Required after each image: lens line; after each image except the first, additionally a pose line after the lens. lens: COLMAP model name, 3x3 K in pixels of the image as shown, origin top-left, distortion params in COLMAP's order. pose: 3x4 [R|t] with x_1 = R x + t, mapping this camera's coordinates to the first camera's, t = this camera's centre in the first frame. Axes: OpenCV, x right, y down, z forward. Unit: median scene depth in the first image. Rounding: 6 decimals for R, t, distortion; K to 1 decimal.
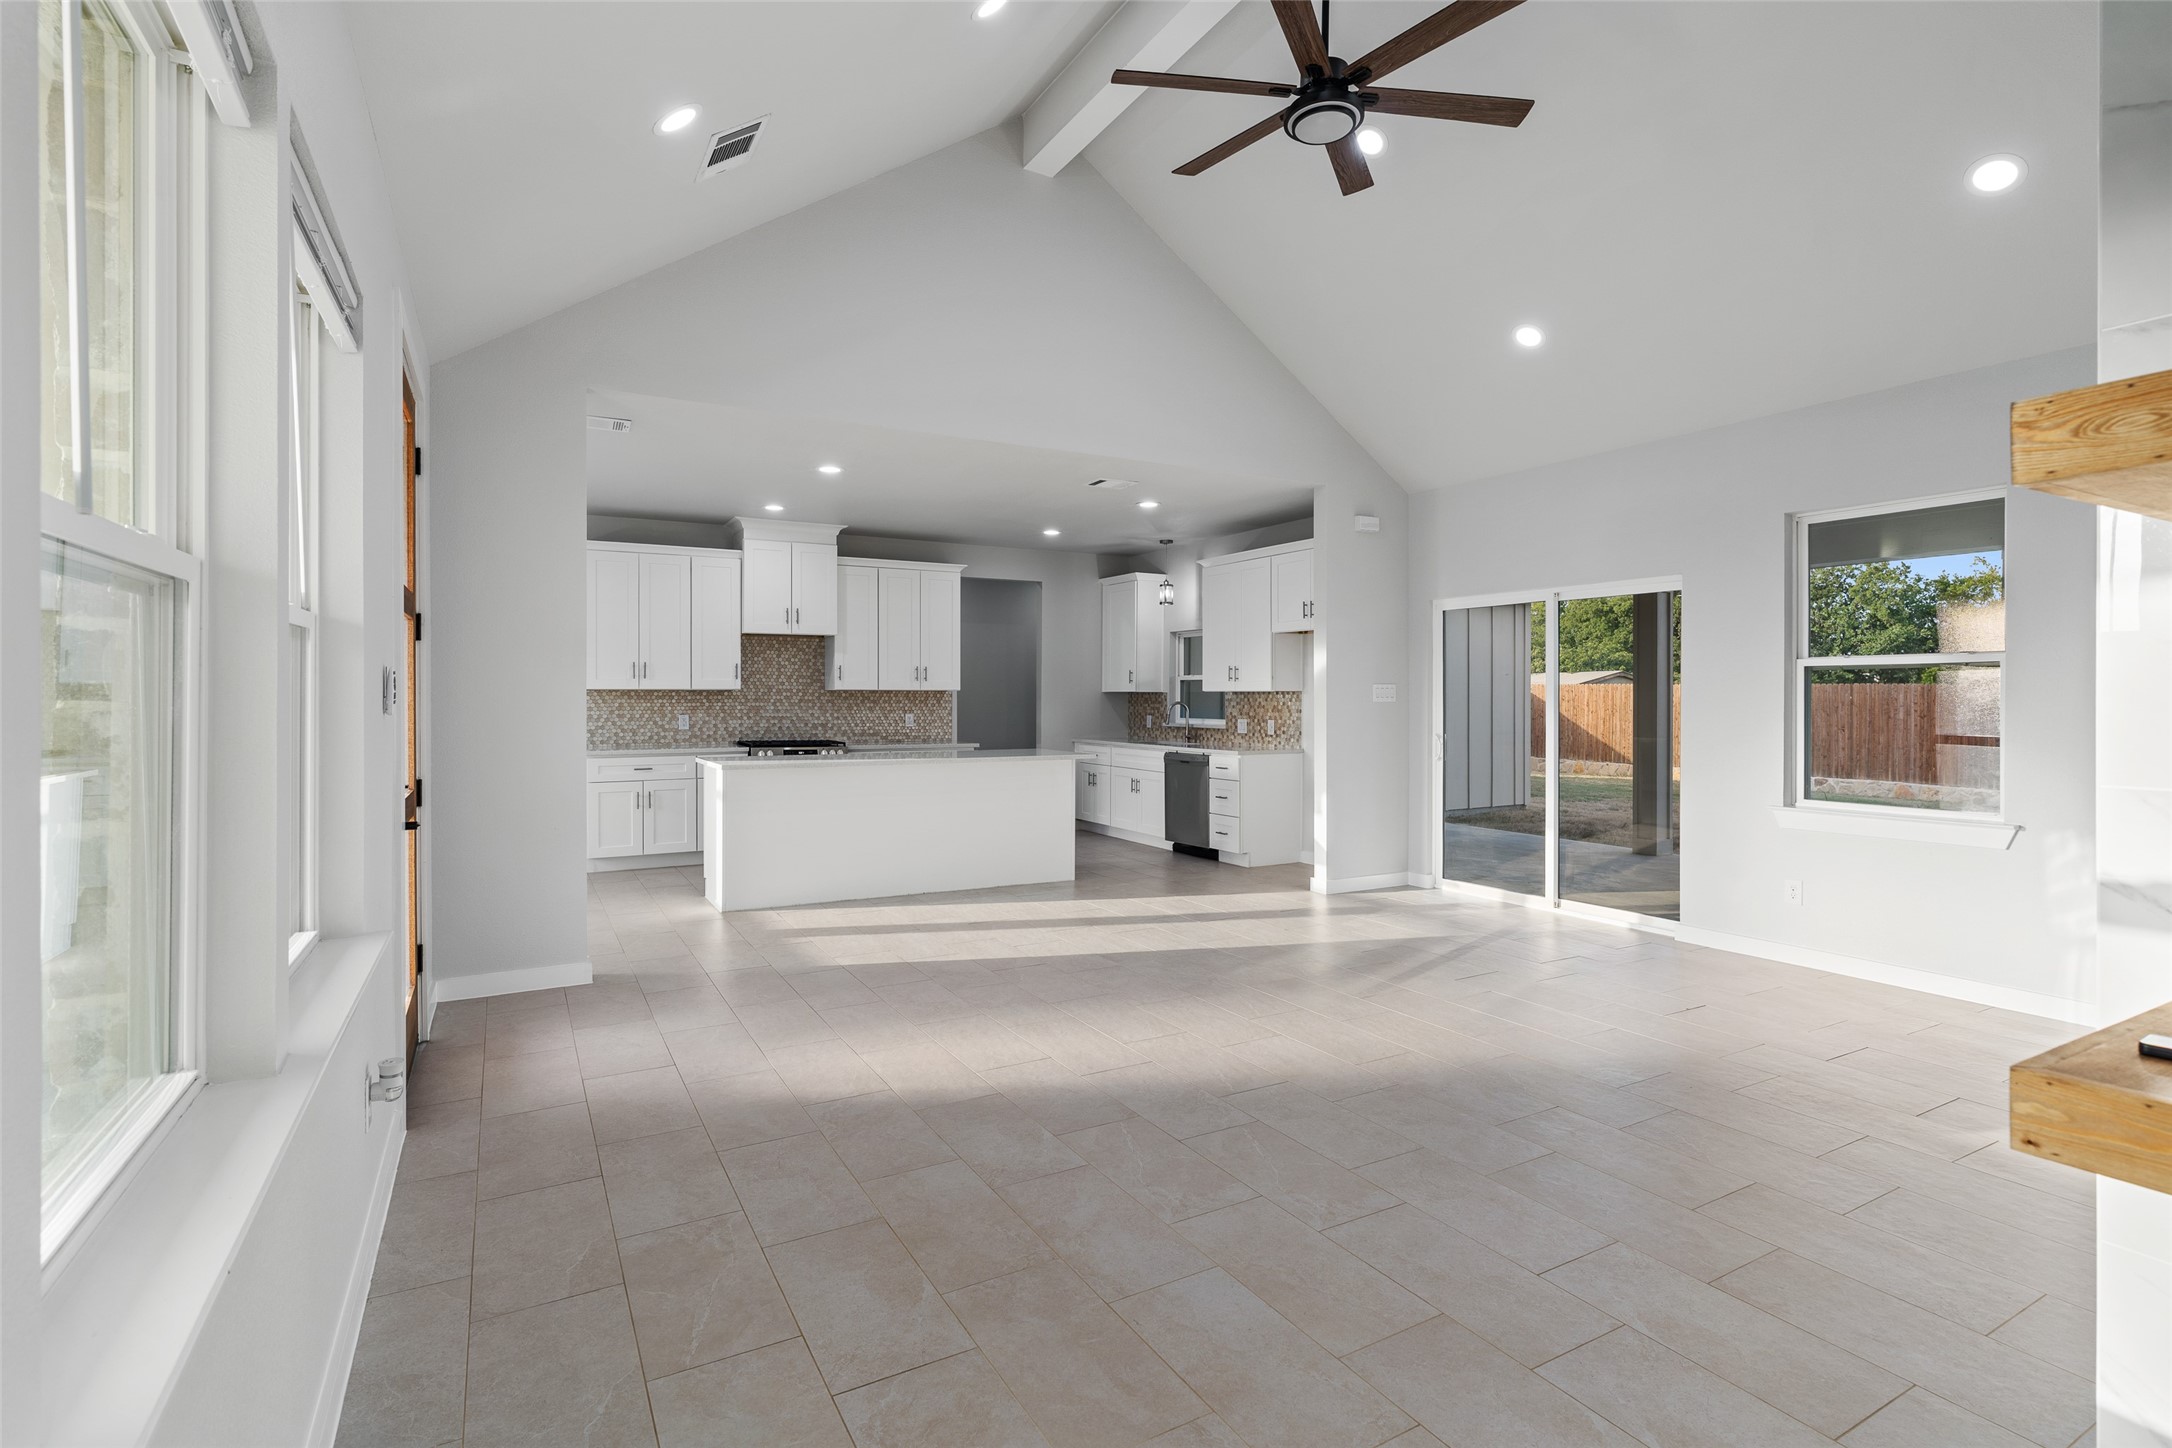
lens RADIAL K [[1033.6, 0, 1090.9], [0, 1033.6, 687.1], [0, 0, 1]] dist [-0.009577, 0.000012]
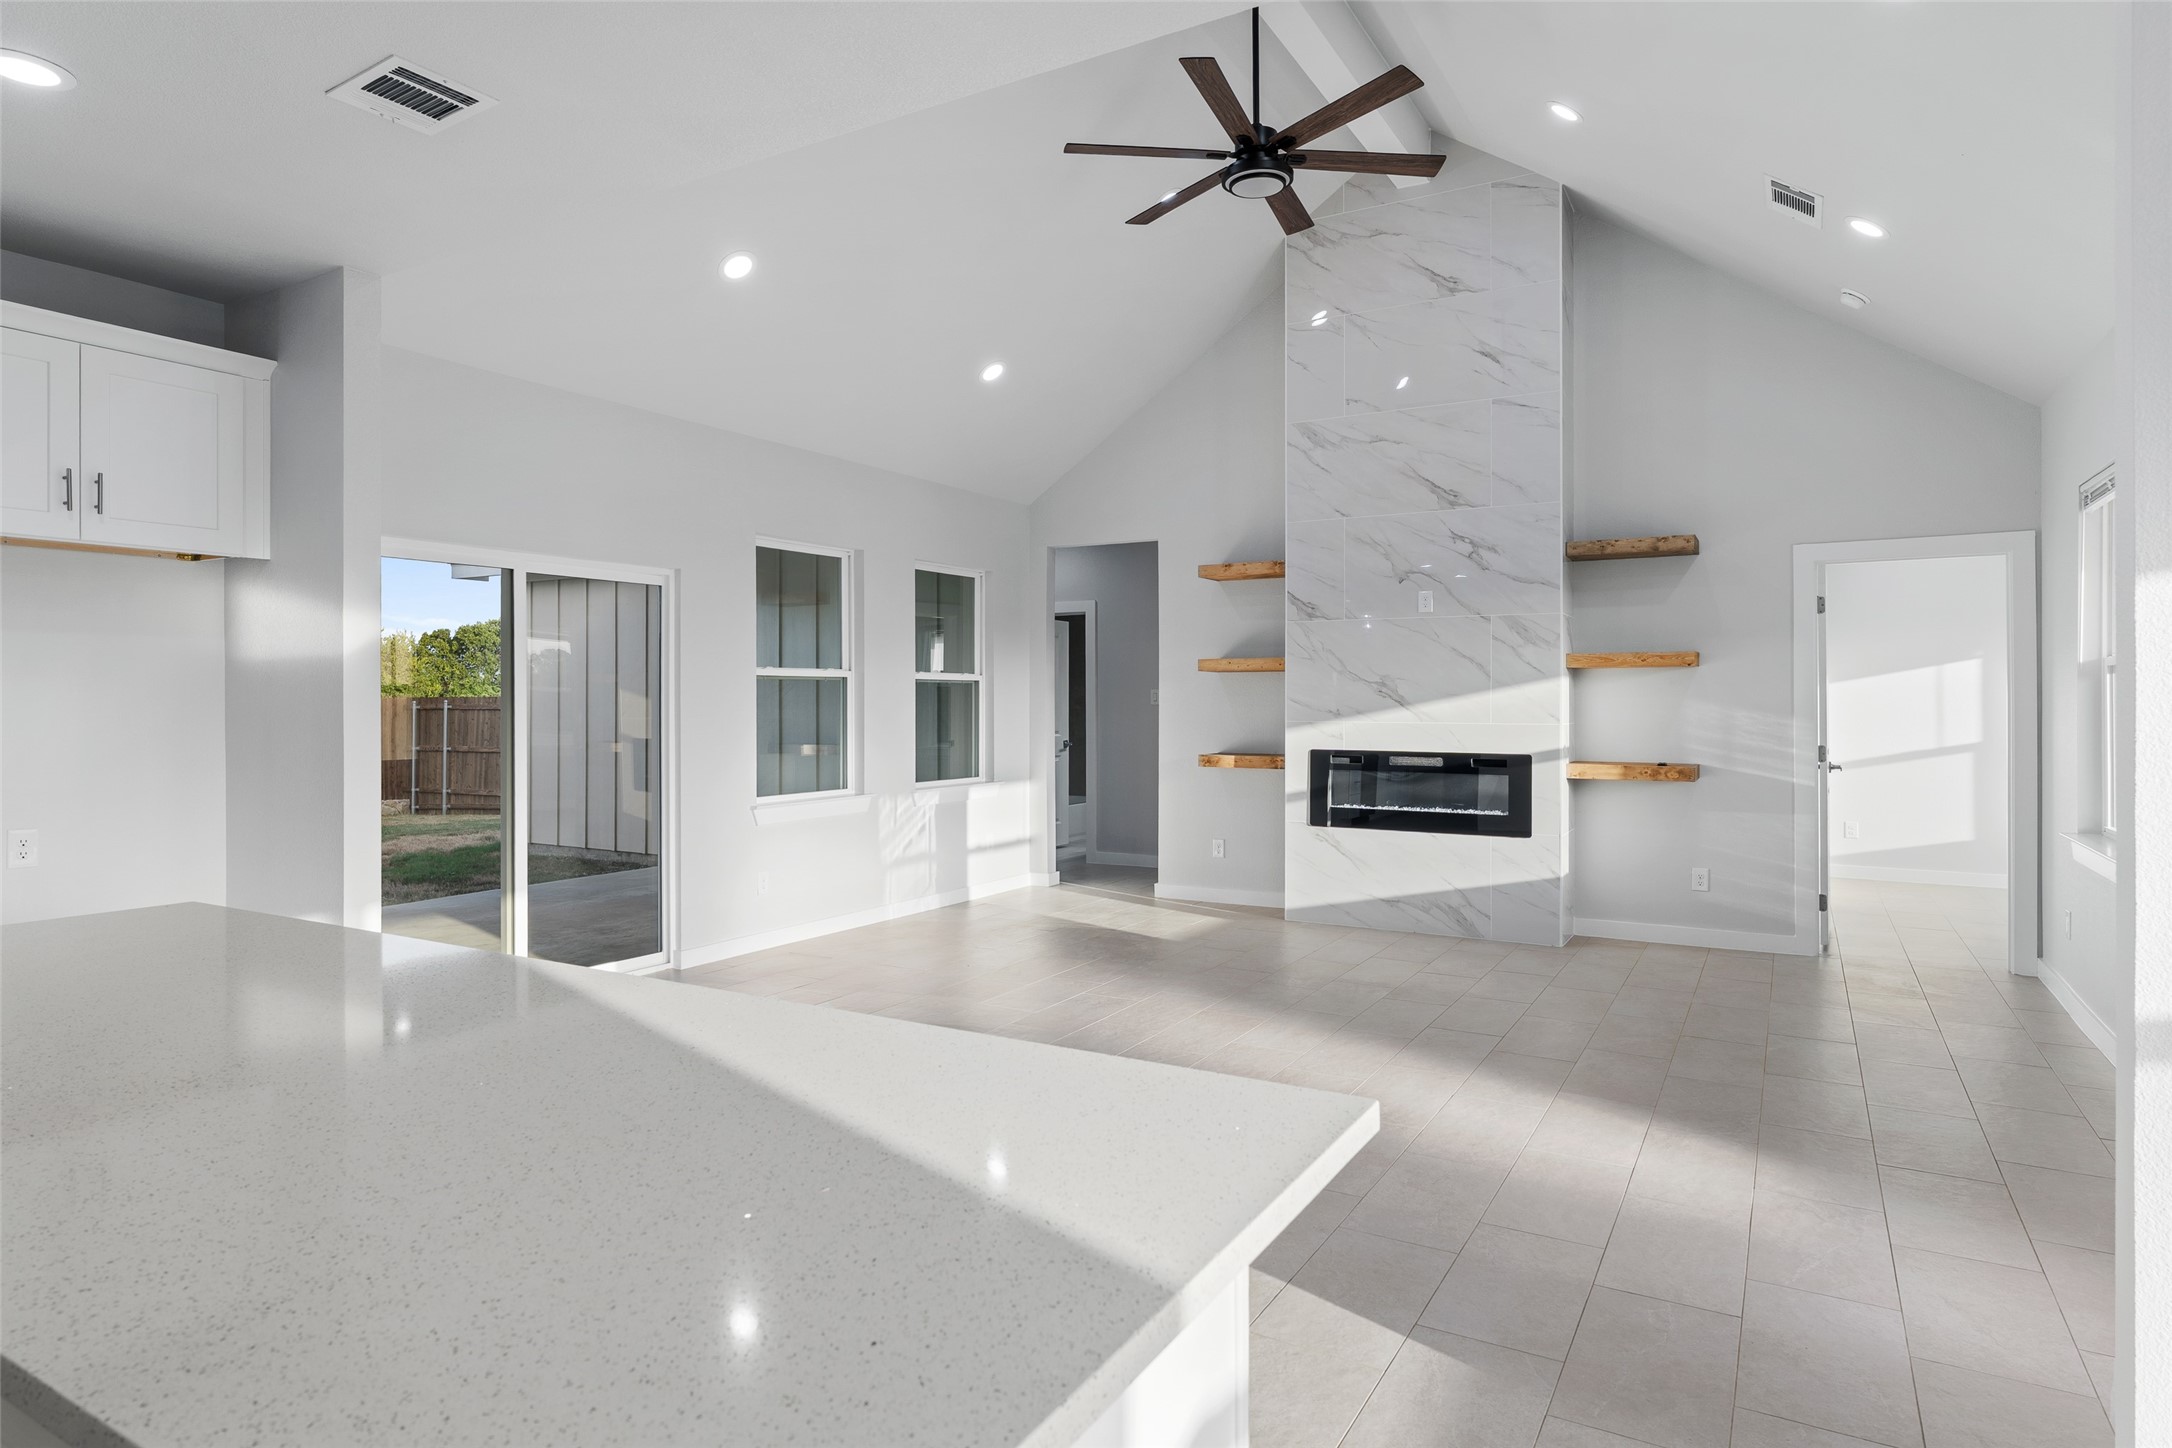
lens RADIAL K [[1225.2, 0, 1072.4], [0, 1225.2, 699.0], [0, 0, 1]] dist [-0.003971, 0.002492]
pose [[-0.497627, 0.000483, 0.867391, -0.364791], [-0.009564, 0.999936, -0.006043, 0.005422], [-0.867338, -0.011303, -0.497590, 0.818457]]
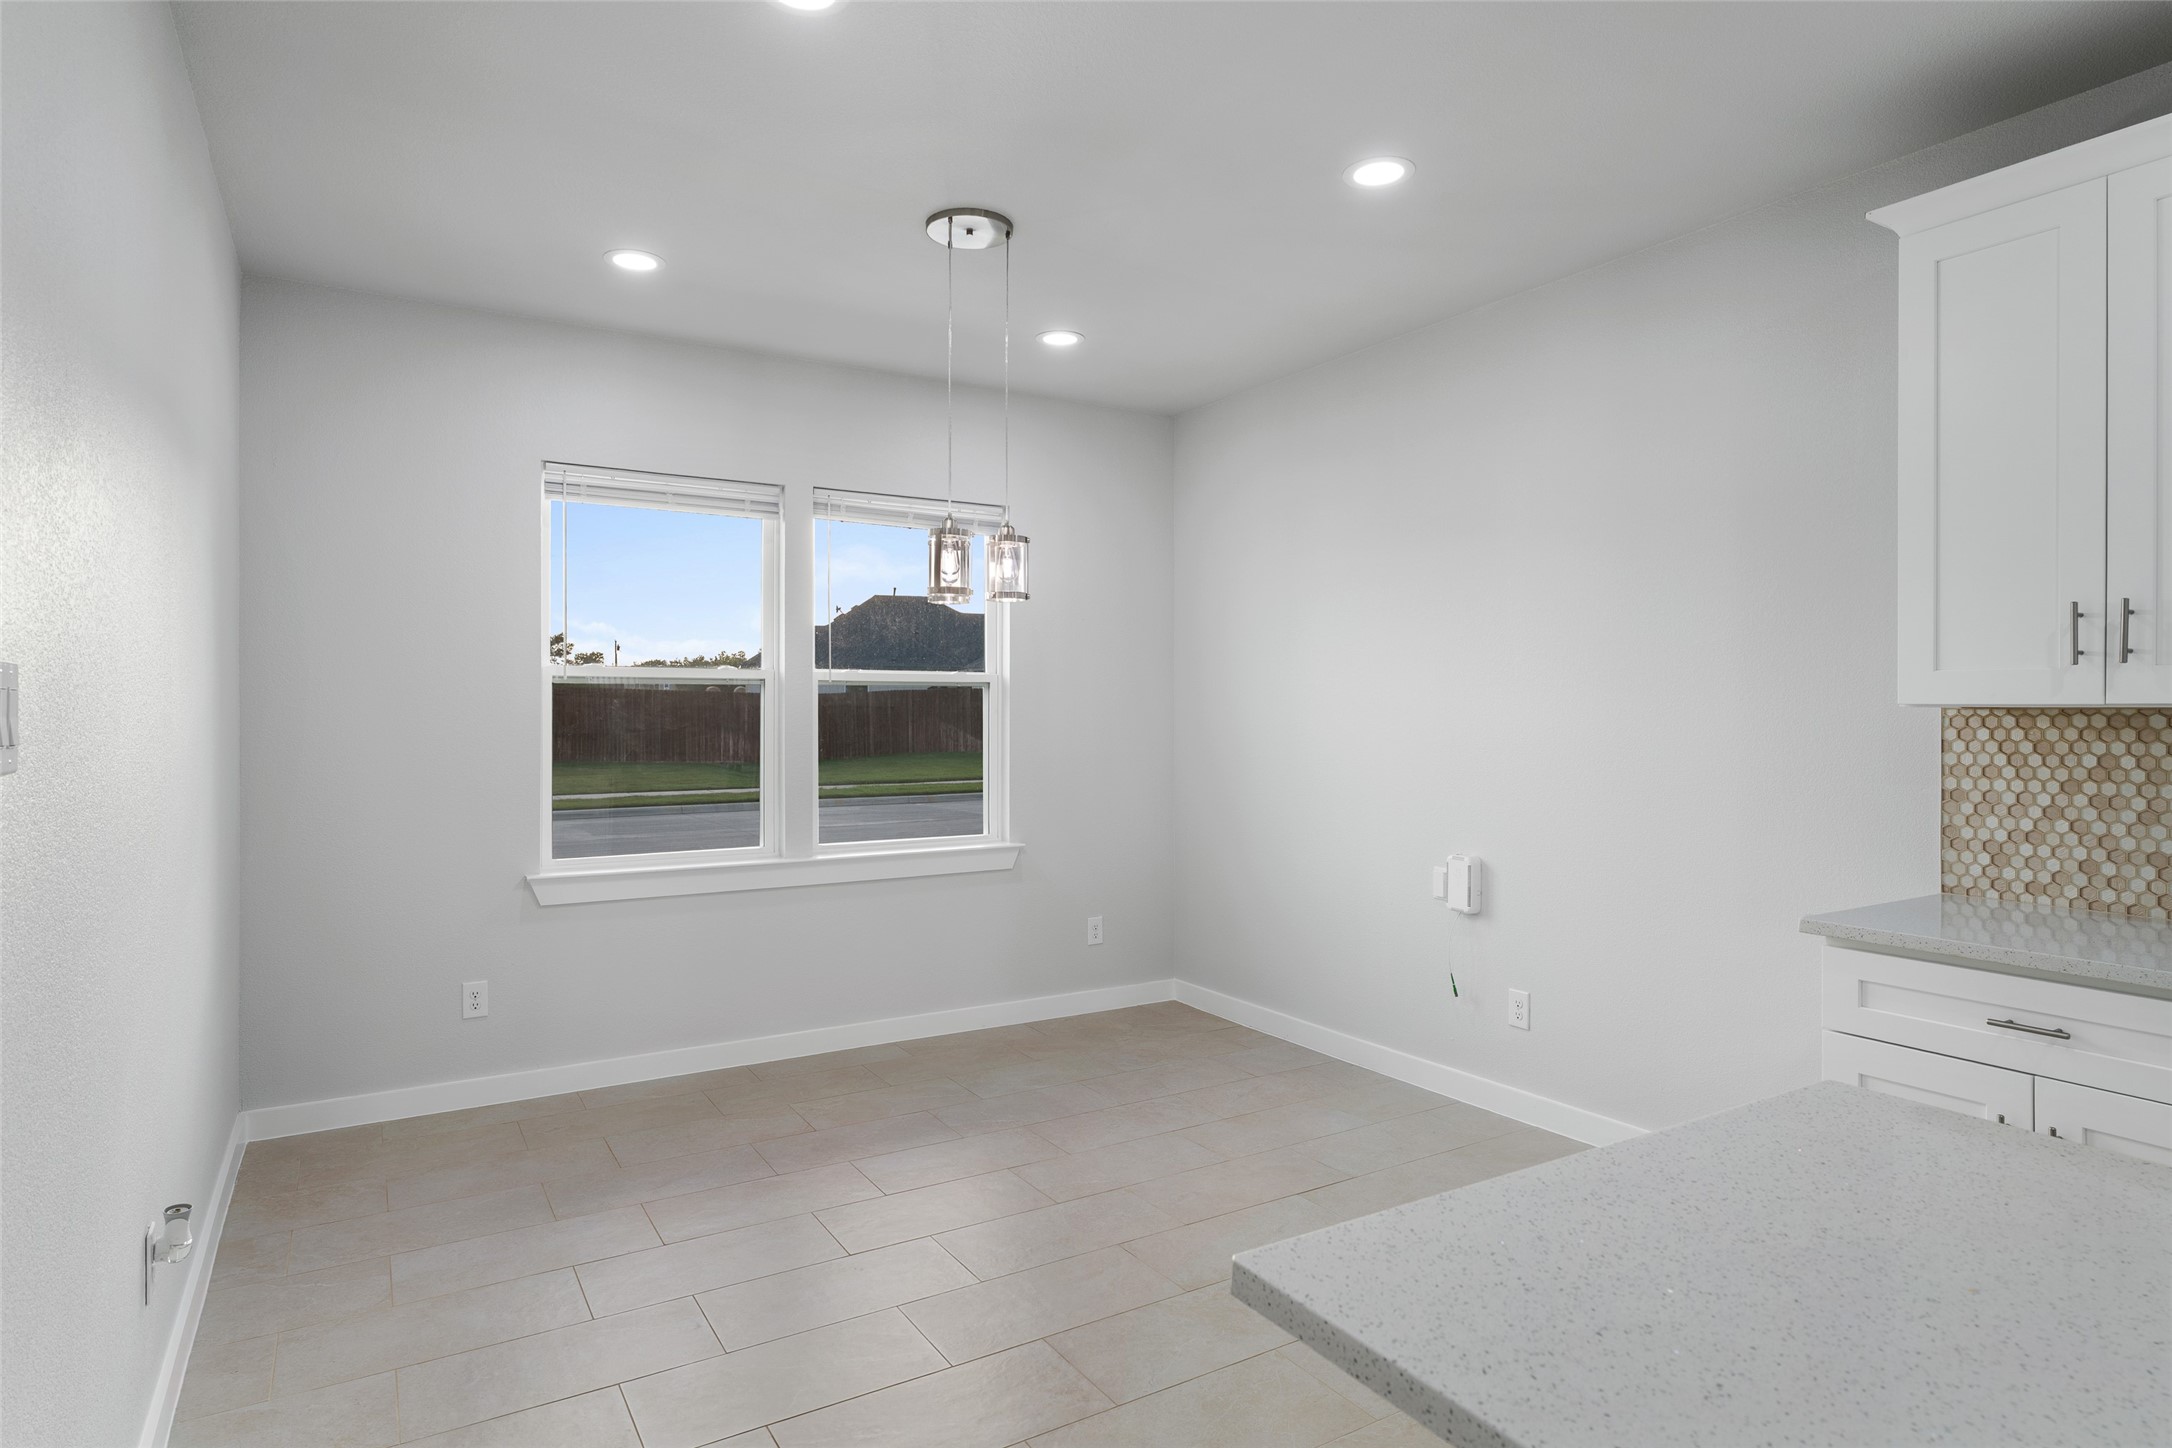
lens RADIAL K [[1225.2, 0, 1056.2], [0, 1225.2, 723.9], [0, 0, 1]] dist [-0.003971, 0.002492]
pose [[0.008638, 0.015338, -0.999845, -0.128695], [0.009123, 0.999840, 0.015416, -0.000657], [0.999921, -0.009255, 0.008497, 0.702493]]
